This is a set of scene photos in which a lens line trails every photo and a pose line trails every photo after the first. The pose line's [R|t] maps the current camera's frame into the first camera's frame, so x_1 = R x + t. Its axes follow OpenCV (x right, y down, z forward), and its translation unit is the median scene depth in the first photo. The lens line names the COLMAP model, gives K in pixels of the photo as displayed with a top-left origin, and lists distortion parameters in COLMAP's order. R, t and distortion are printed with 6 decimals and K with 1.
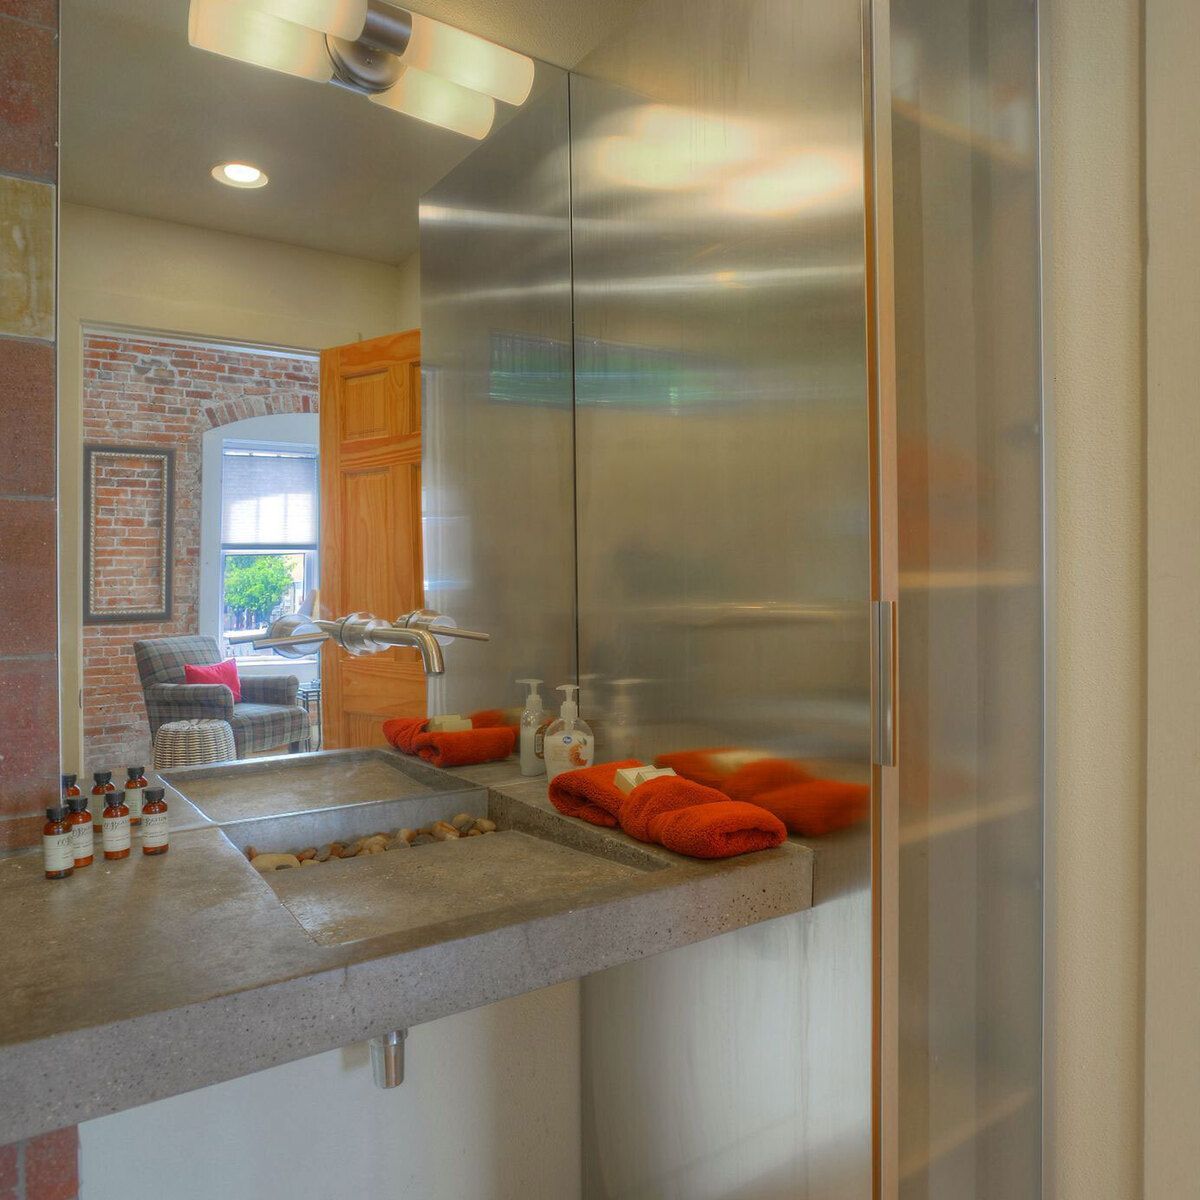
lens RADIAL K [[939.0, 0, 600.0], [0, 939.0, 600.0], [0, 0, 1]] dist [0.003076, 0.000732]
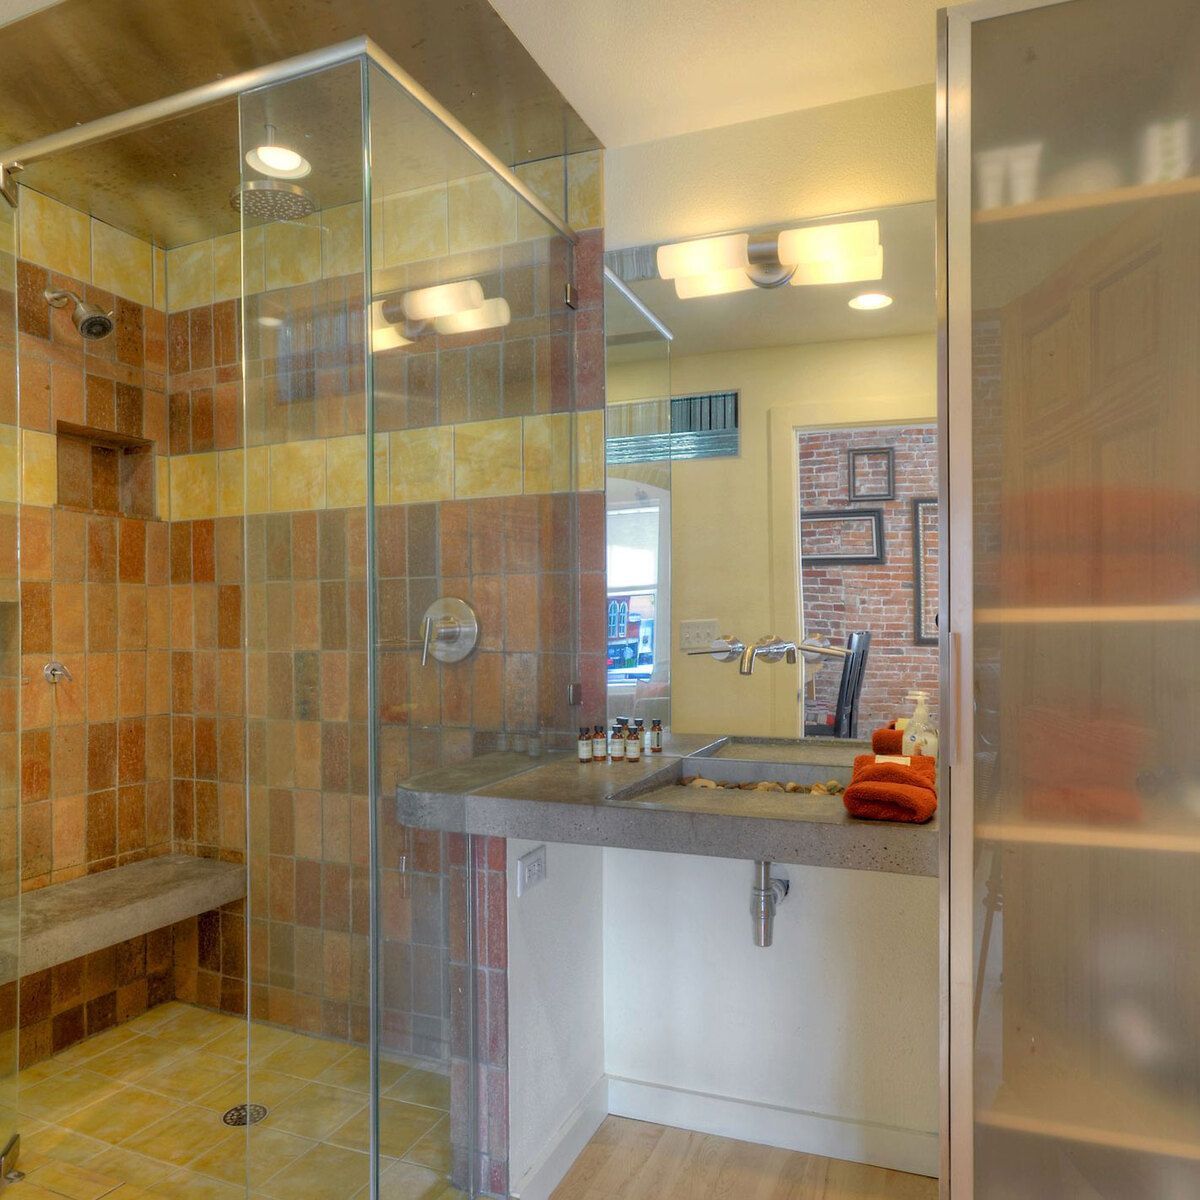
lens RADIAL K [[934.1, 0, 600.0], [0, 934.1, 600.0], [0, 0, 1]] dist [-0.001296, -0.000363]
pose [[0.564926, -0.008167, -0.825101, 0.237029], [-0.015207, 0.999678, -0.020306, -0.002265], [0.825002, 0.024019, 0.564620, -0.023045]]
